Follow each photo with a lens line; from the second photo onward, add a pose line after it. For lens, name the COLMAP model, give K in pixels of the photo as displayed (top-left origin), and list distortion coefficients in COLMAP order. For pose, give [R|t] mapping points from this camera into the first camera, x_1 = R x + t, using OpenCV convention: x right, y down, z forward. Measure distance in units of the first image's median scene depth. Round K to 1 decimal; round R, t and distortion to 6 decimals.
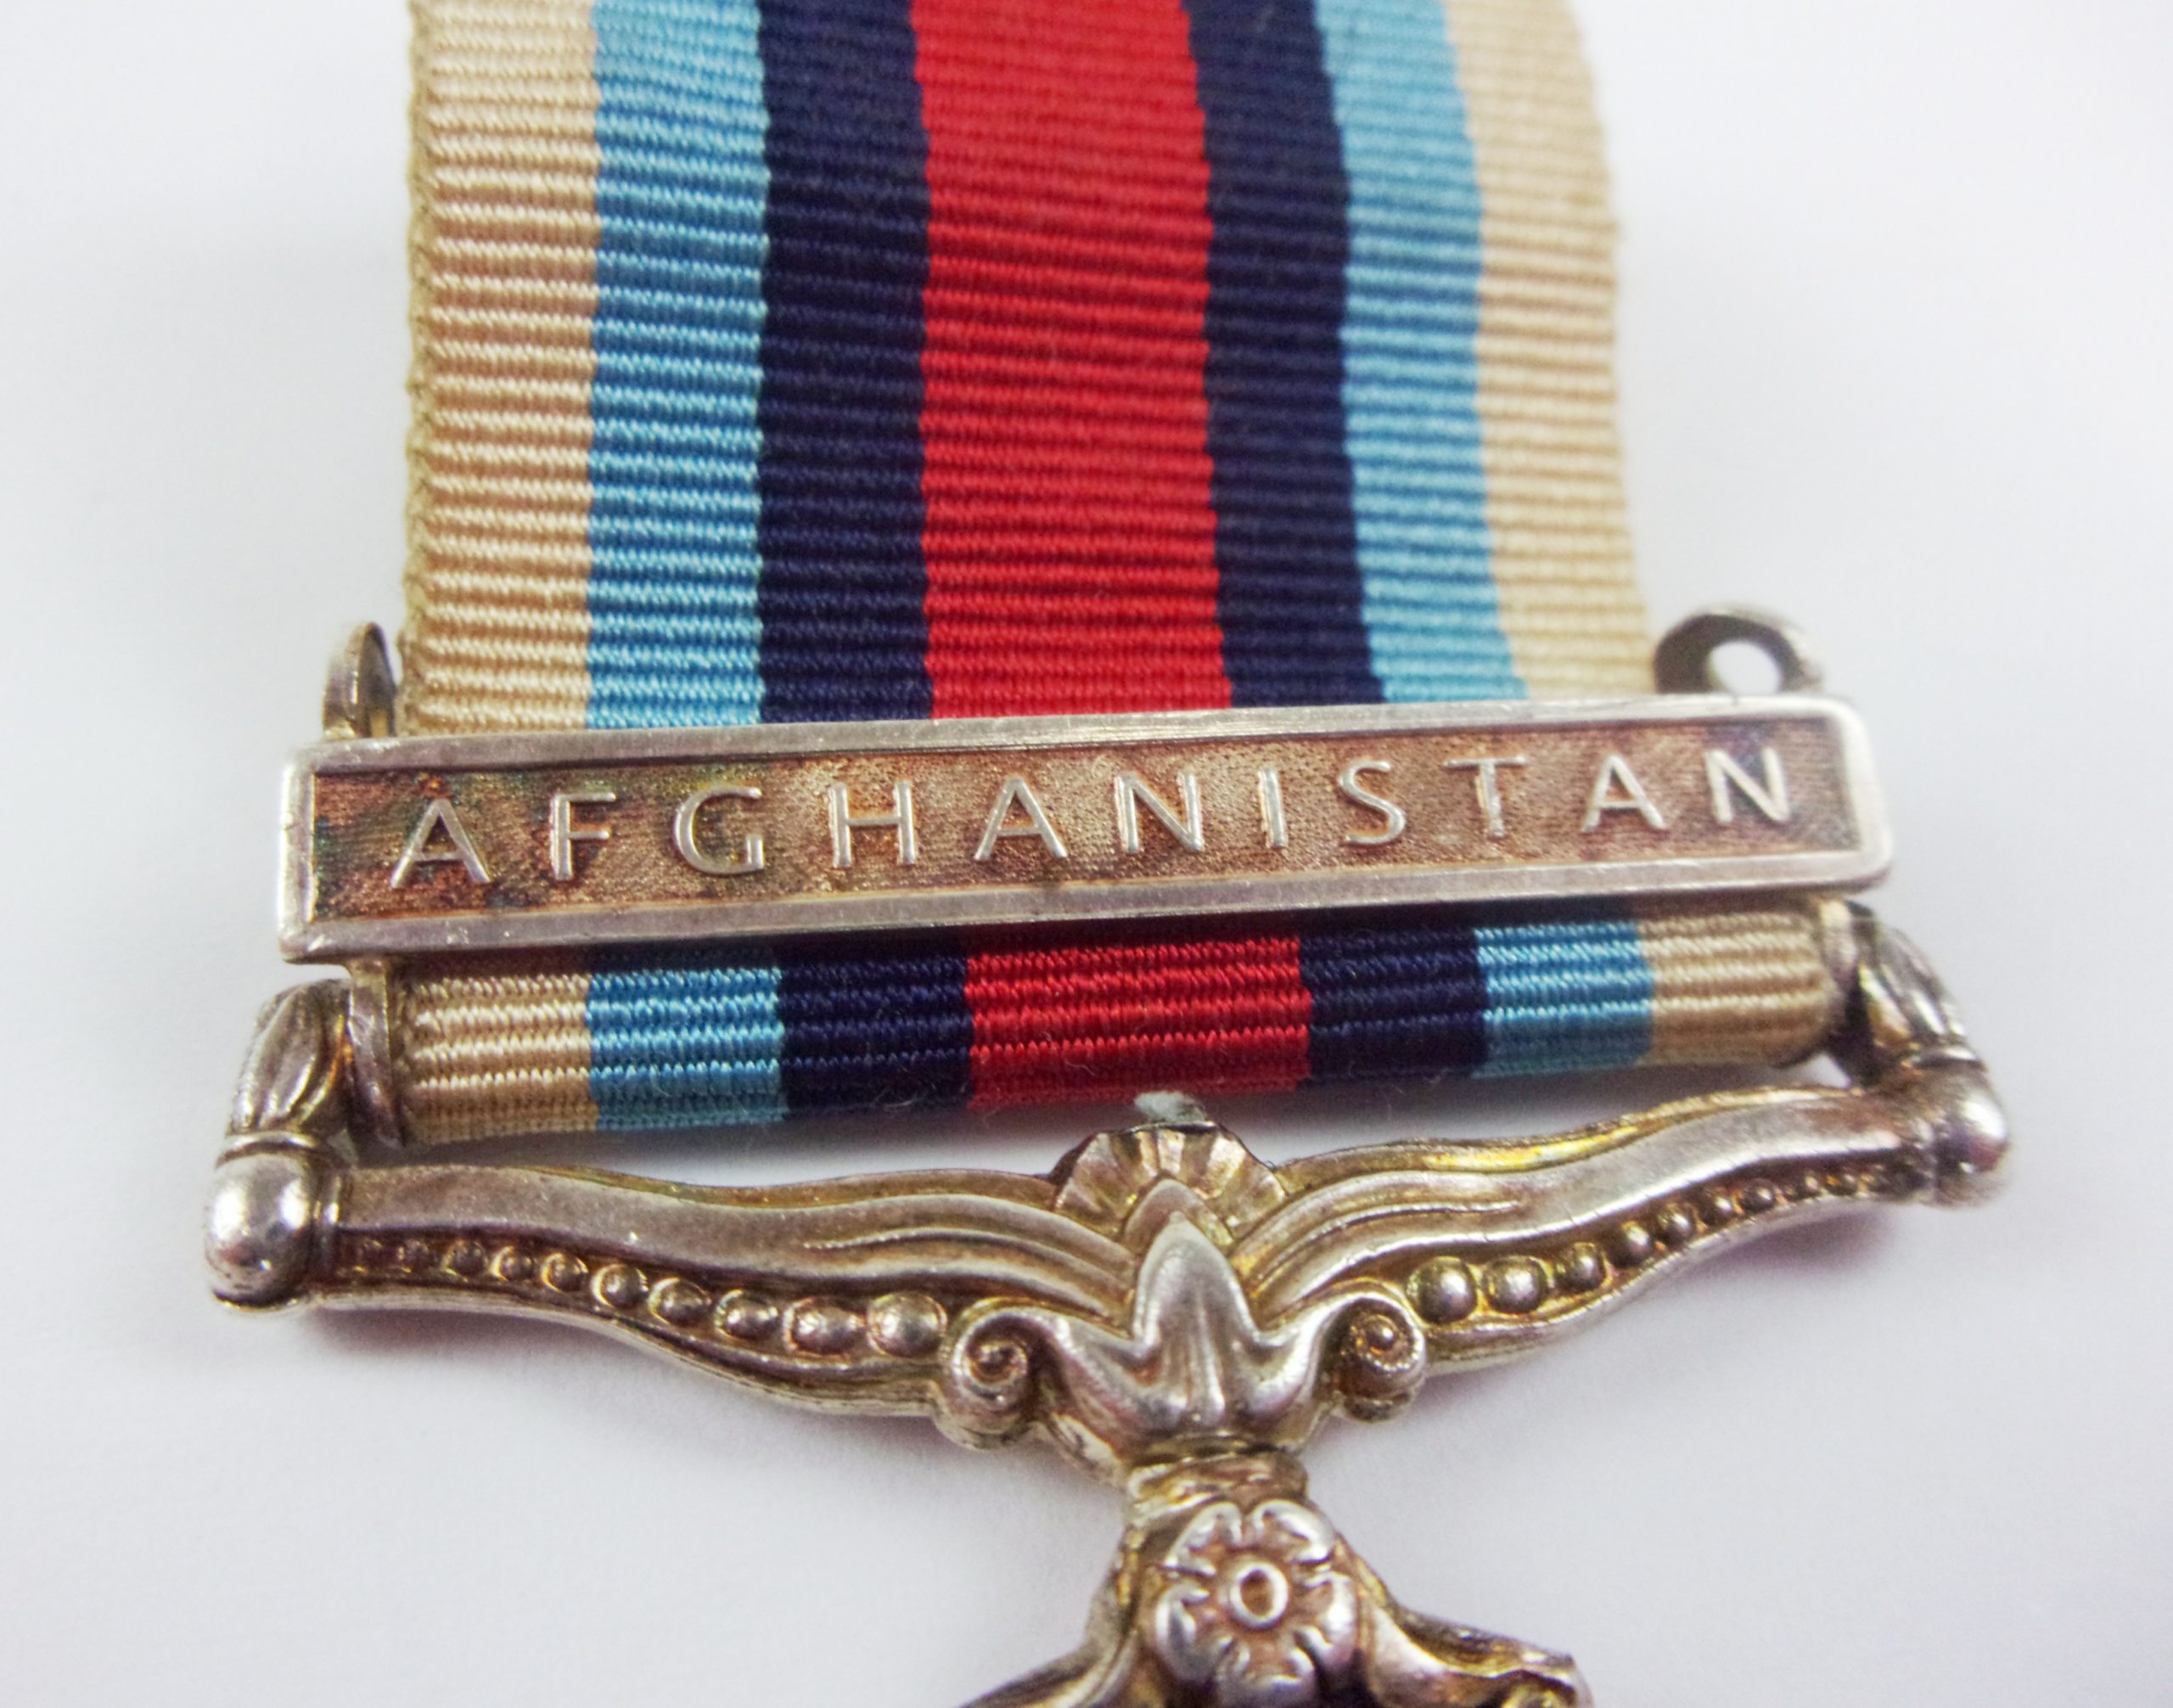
lens RADIAL K [[1983.2, 0, 1086.6], [0, 1983.2, 797.1], [0, 0, 1]] dist [0.038675, -0.005769]
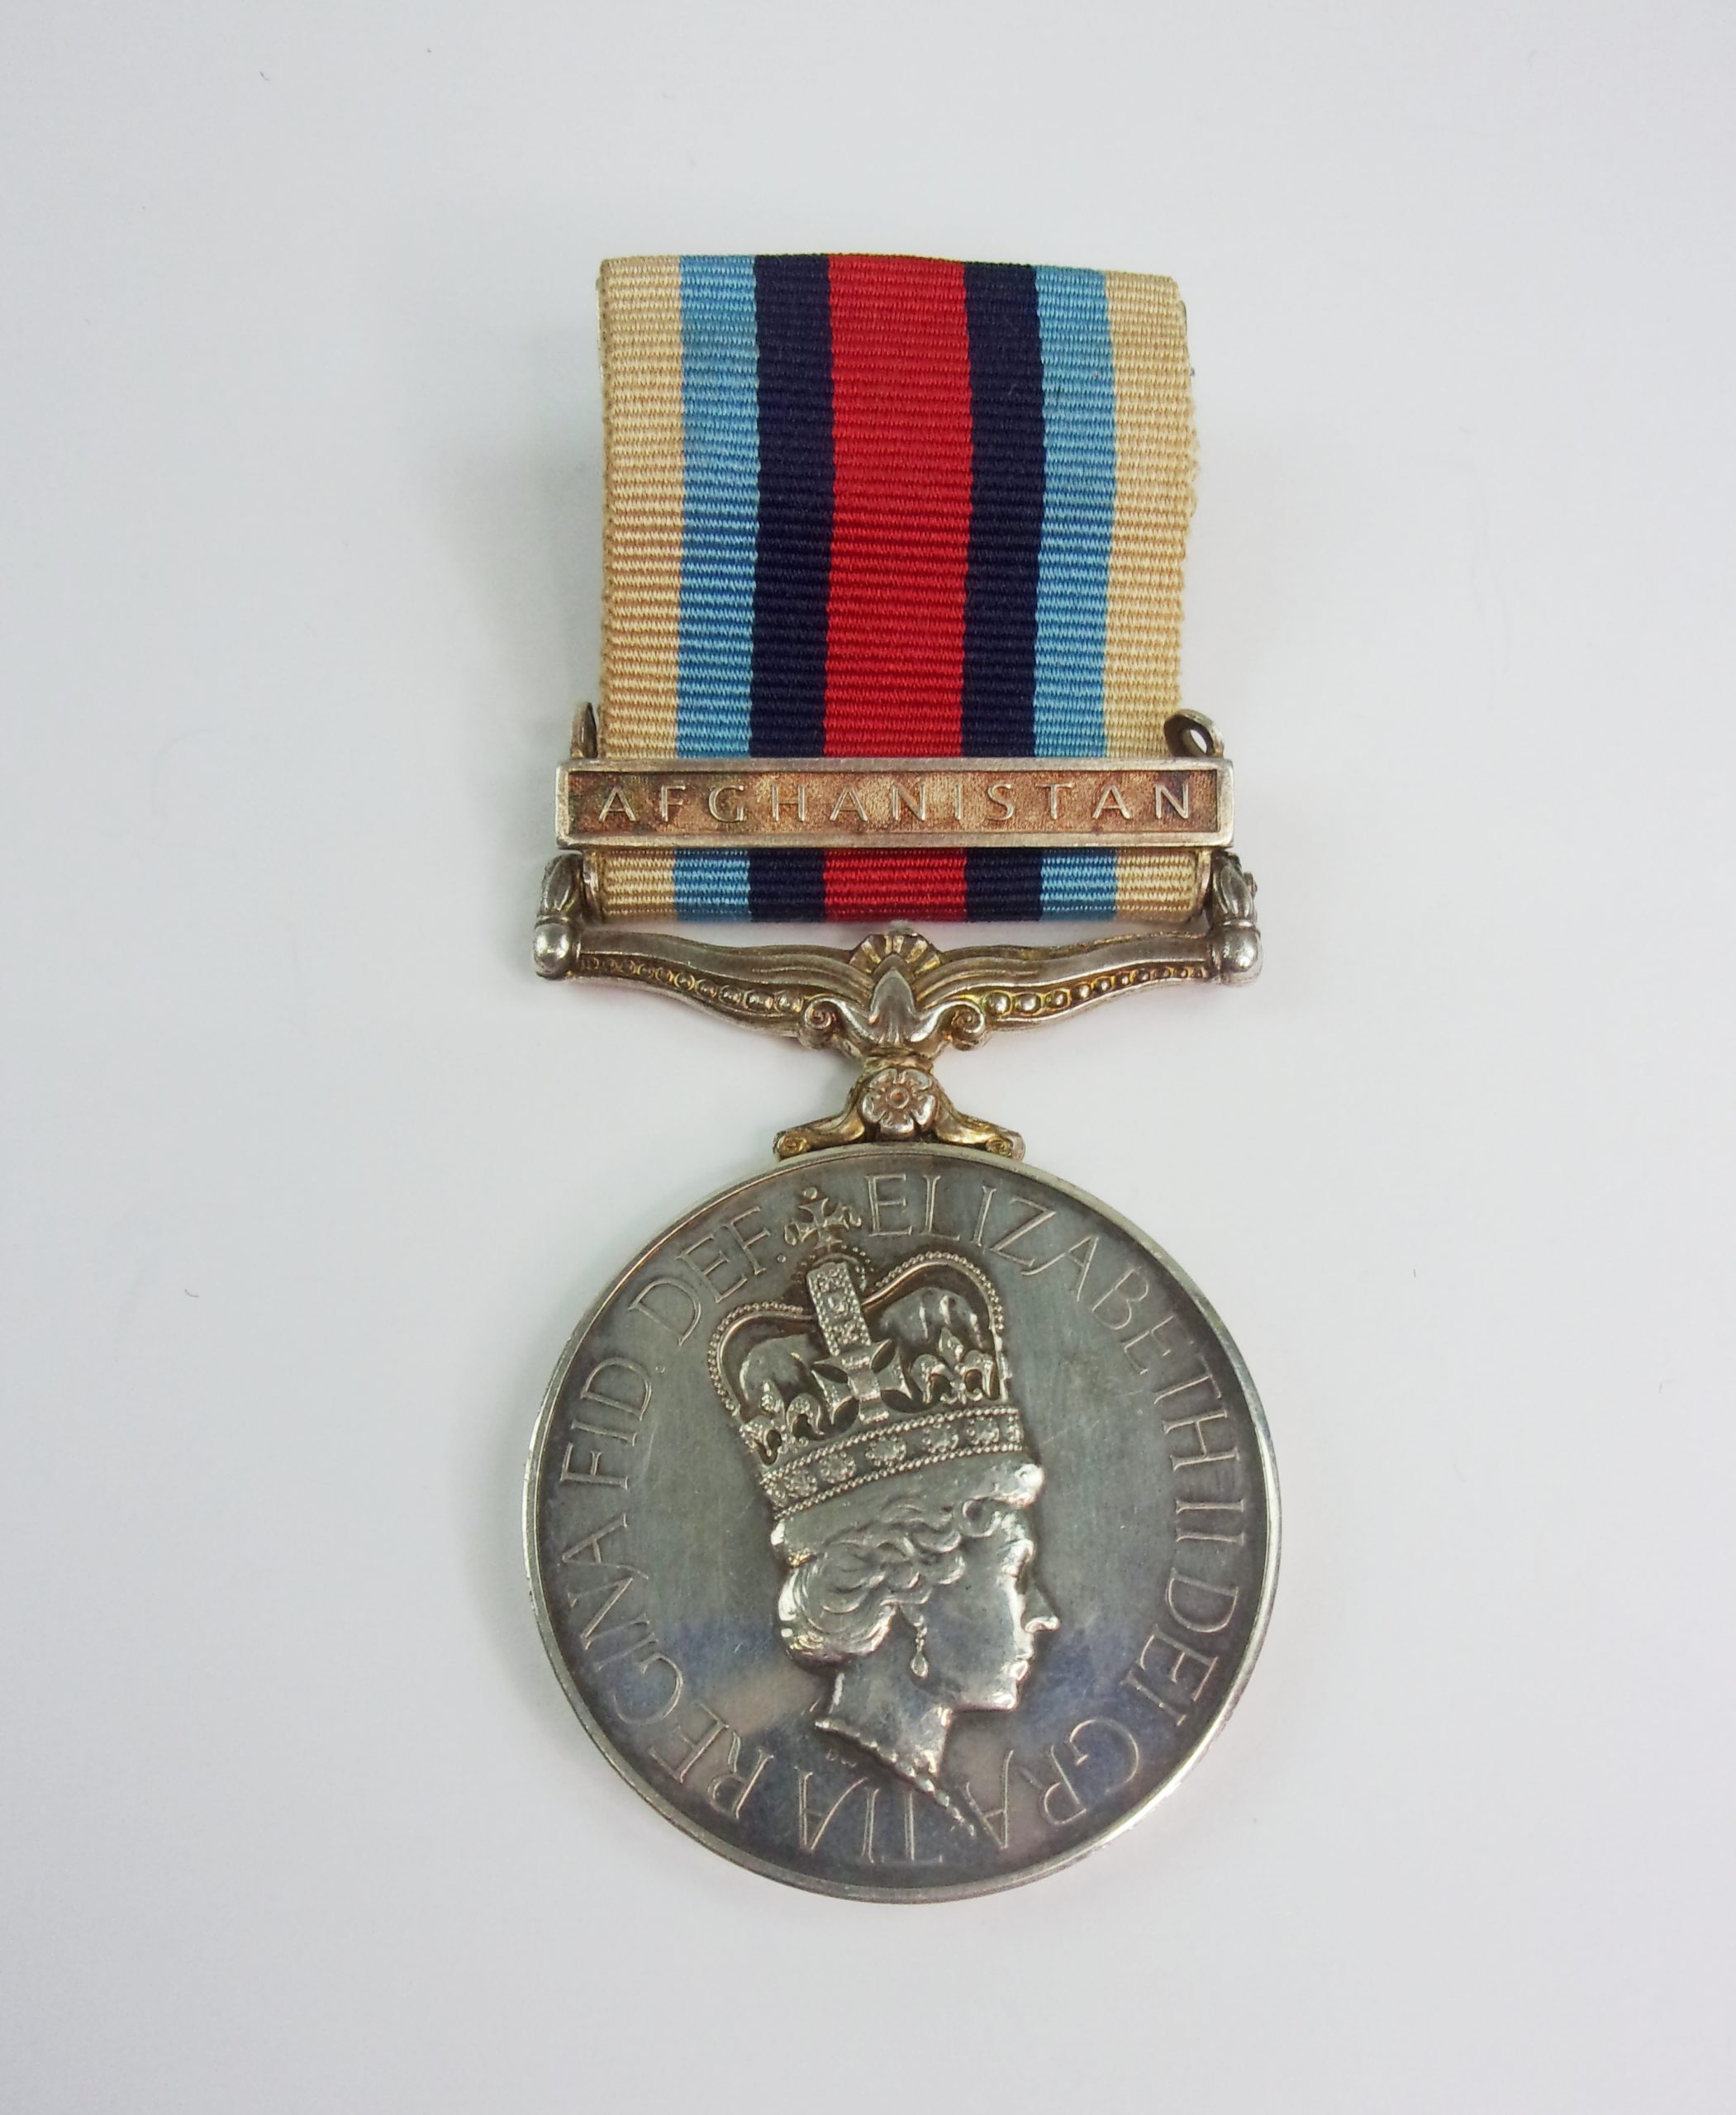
lens RADIAL K [[1828.7, 0, 868.0], [0, 1828.7, 1057.5], [0, 0, 1]] dist [-0.005674, -0.002859]
pose [[0.986343, 0.071456, -0.148395, 0.307740], [-0.033967, 0.969870, 0.241243, -0.205871], [0.161162, -0.232907, 0.959052, -1.078501]]
